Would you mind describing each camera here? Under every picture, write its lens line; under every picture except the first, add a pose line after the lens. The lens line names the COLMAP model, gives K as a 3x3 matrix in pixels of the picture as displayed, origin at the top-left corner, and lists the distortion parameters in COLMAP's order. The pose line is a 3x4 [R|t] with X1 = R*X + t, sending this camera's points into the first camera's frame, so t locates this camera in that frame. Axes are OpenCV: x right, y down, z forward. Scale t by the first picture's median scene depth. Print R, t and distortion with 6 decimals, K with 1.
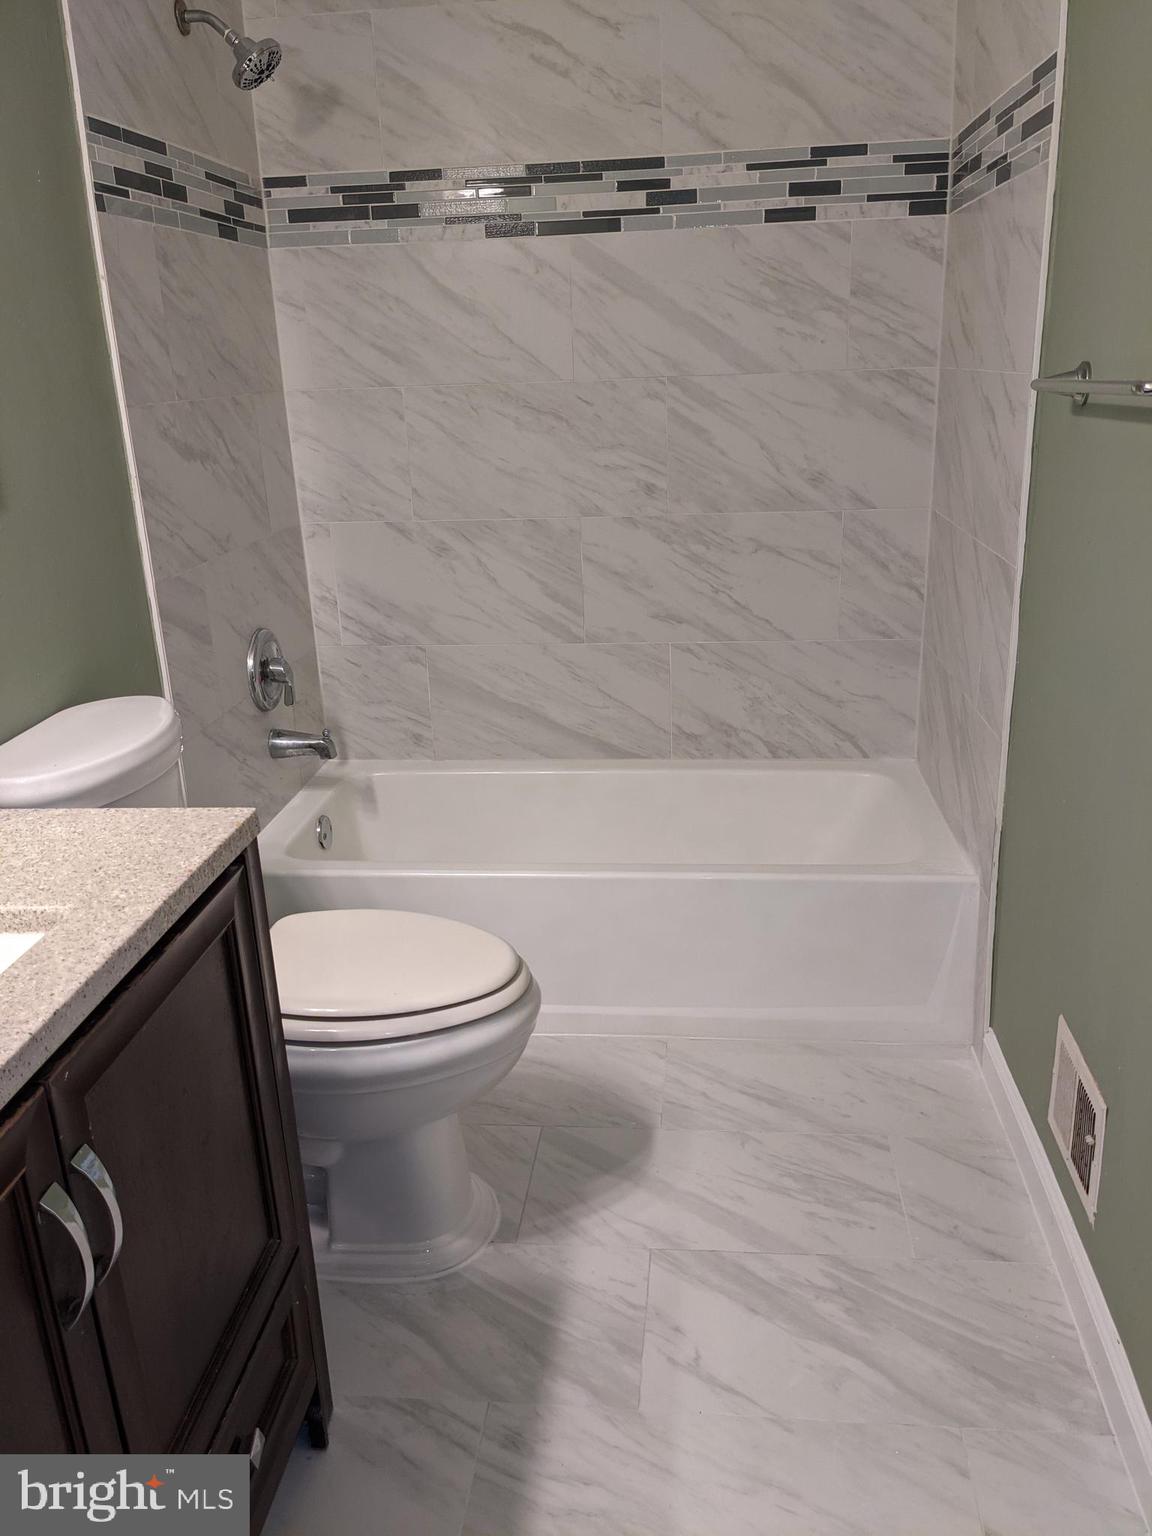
lens RADIAL K [[1211.7, 0, 579.9], [0, 1211.7, 772.9], [0, 0, 1]] dist [0.063223, -0.105414]
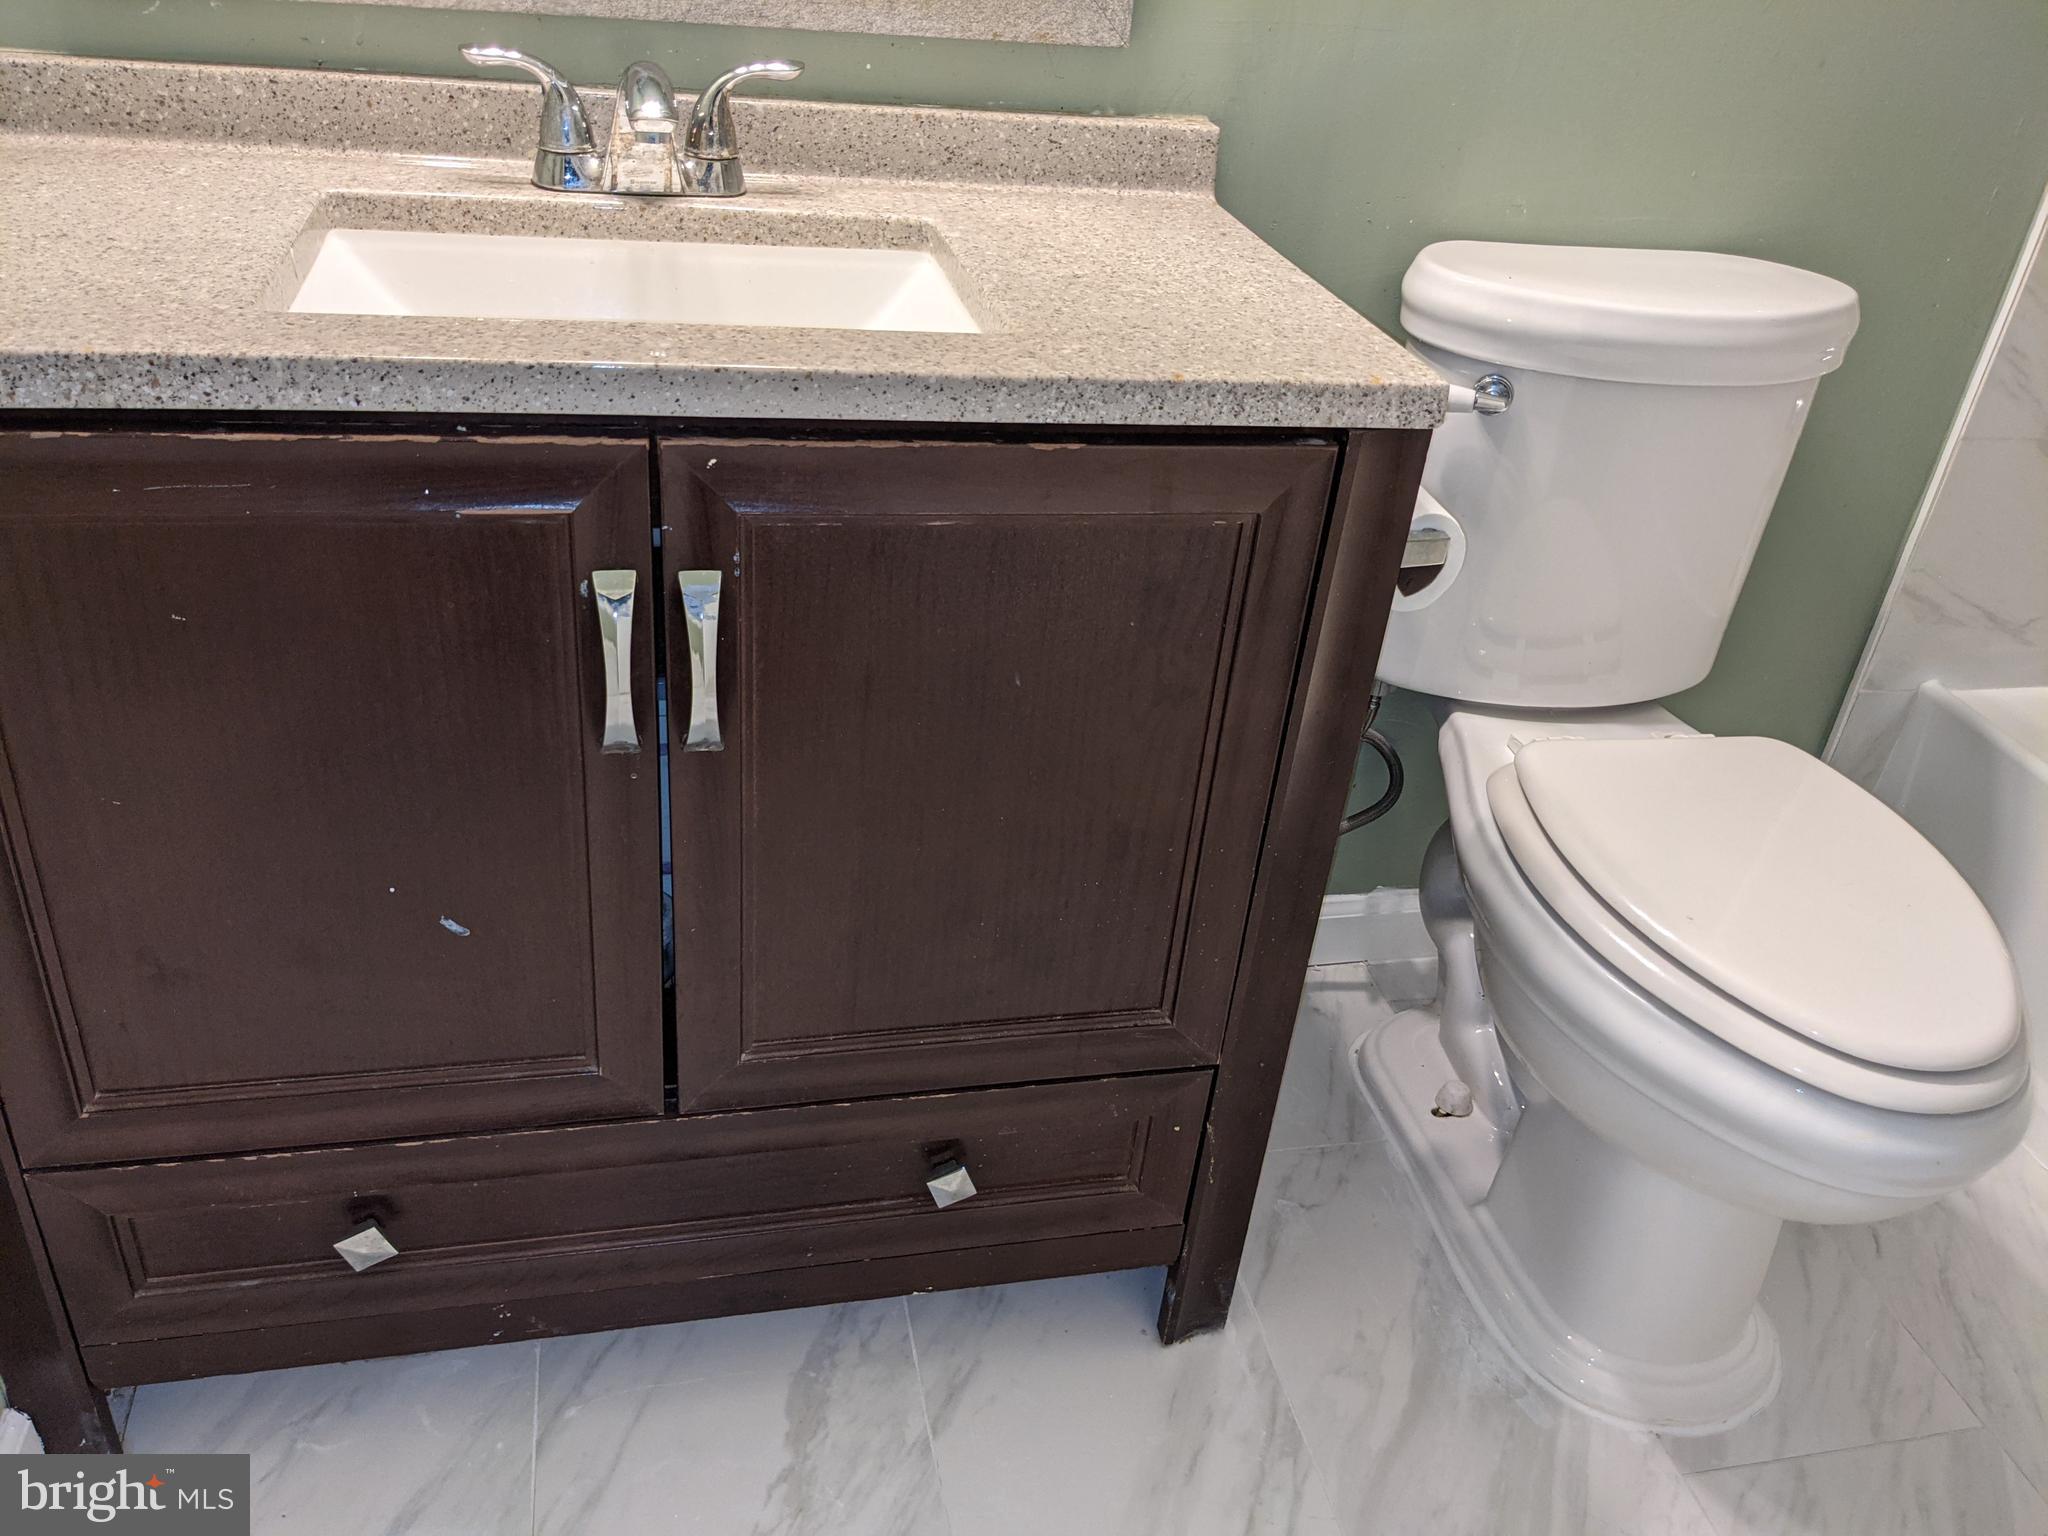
lens RADIAL K [[1615.6, 0, 1033.2], [0, 1615.6, 759.8], [0, 0, 1]] dist [0.063223, -0.105414]
pose [[0.312614, 0.550386, -0.774176, 0.173752], [-0.412302, 0.812867, 0.411404, -0.029677], [0.855734, 0.190584, 0.481038, 0.268688]]
